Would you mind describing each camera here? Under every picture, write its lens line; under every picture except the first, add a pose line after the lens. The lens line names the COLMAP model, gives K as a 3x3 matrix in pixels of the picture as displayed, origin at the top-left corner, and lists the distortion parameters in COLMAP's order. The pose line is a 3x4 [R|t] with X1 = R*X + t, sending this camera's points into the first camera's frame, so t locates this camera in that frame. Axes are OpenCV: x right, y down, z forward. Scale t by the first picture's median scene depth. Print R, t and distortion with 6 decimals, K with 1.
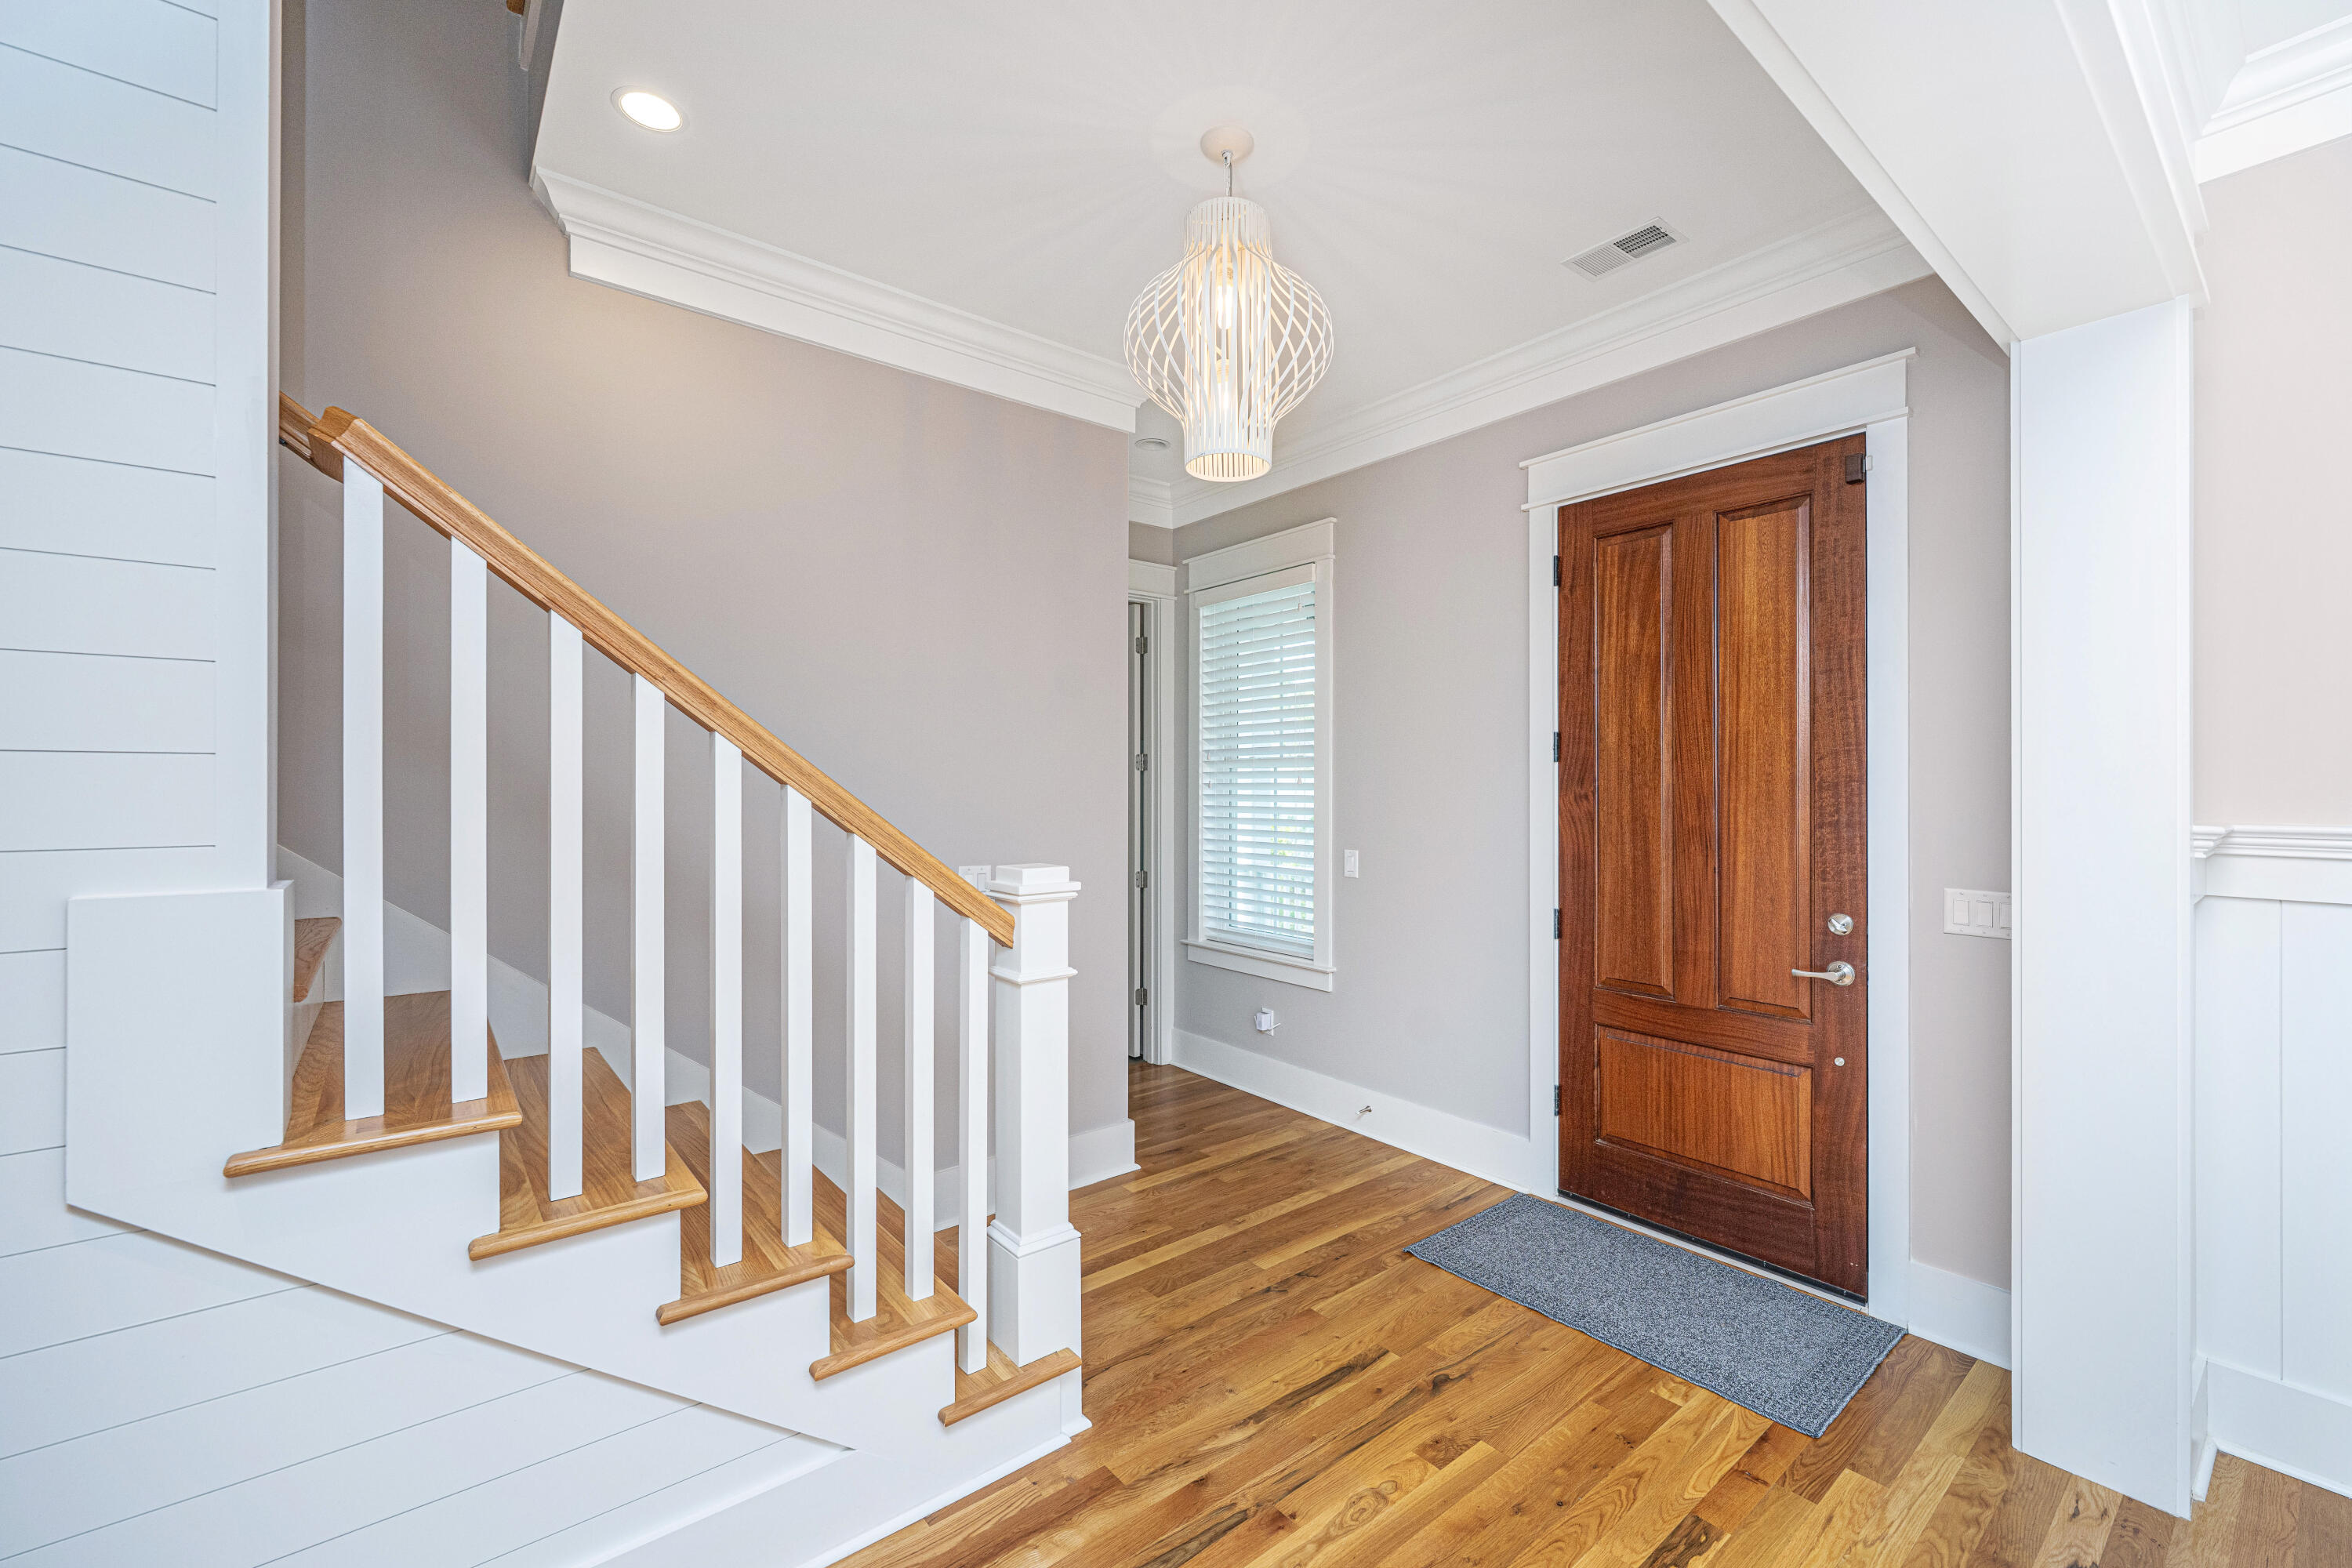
lens RADIAL K [[961.1, 0, 1175.5], [0, 961.1, 790.5], [0, 0, 1]] dist [0.000907, 0.000107]
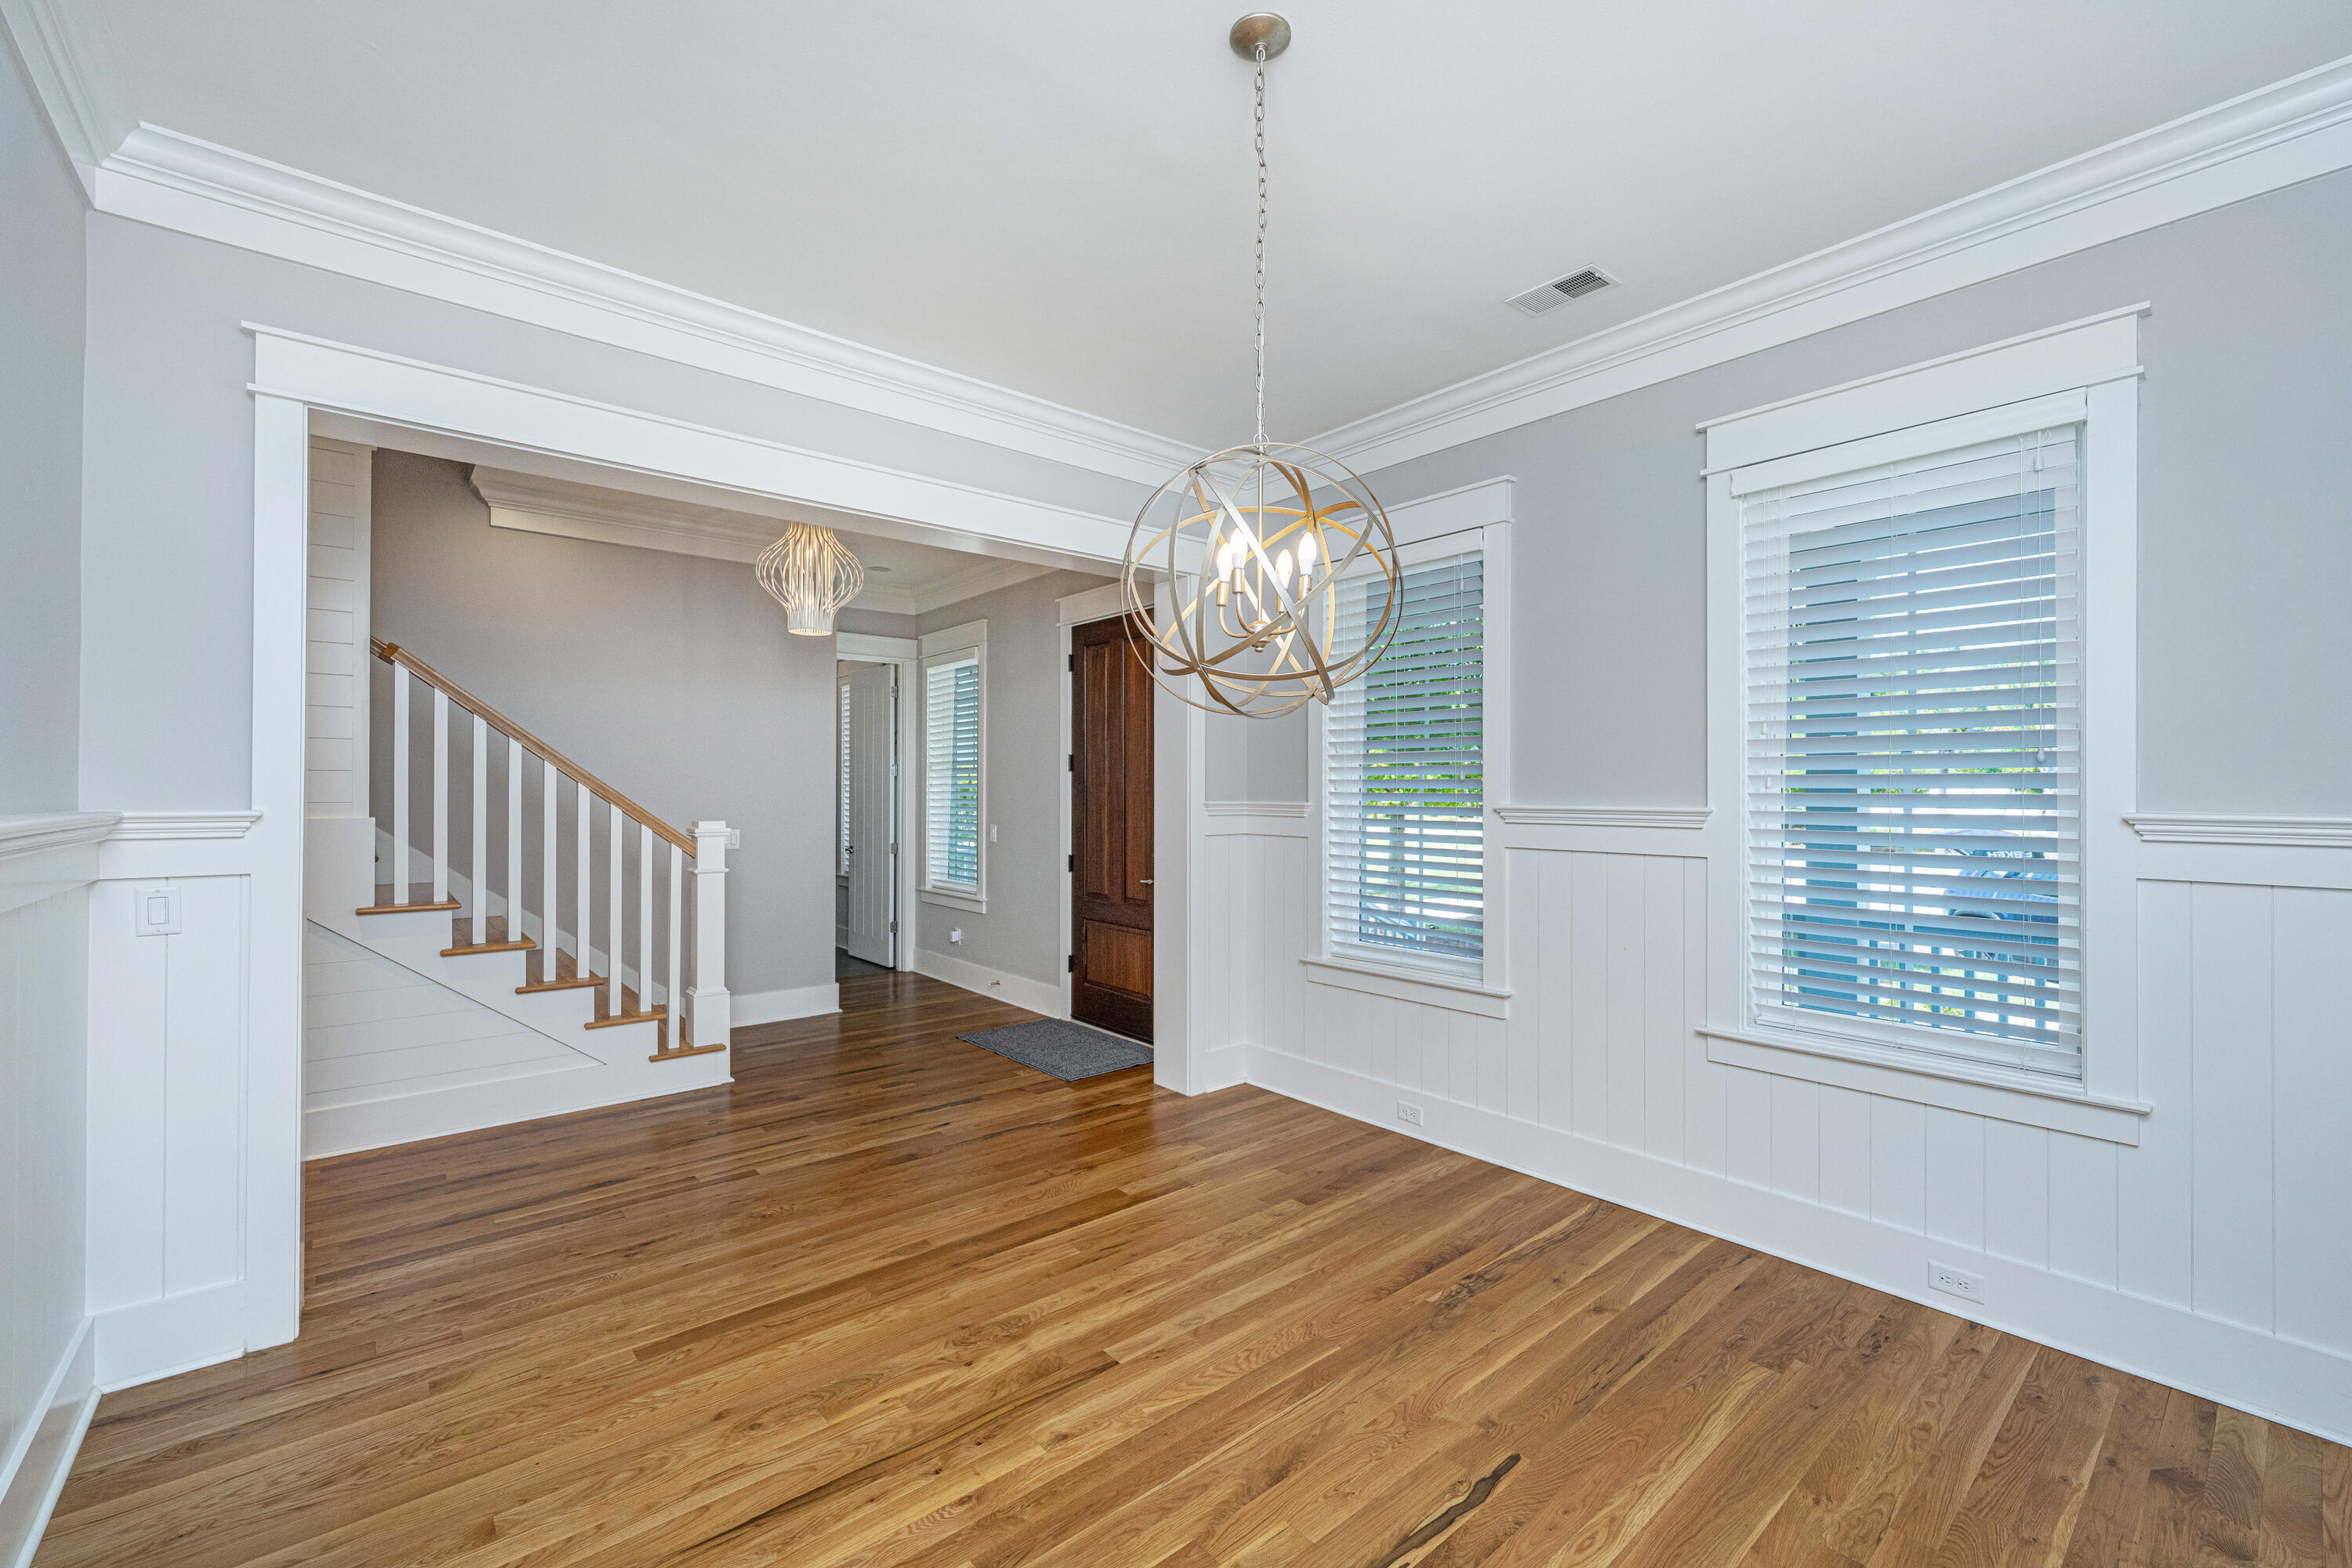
lens RADIAL K [[961.1, 0, 1190.1], [0, 961.1, 786.7], [0, 0, 1]] dist [0.000907, 0.000107]
pose [[0.999839, -0.004996, 0.017254, 0.674254], [0.005312, 0.999818, -0.018334, 0.036273], [-0.017160, 0.018423, 0.999683, -0.884820]]
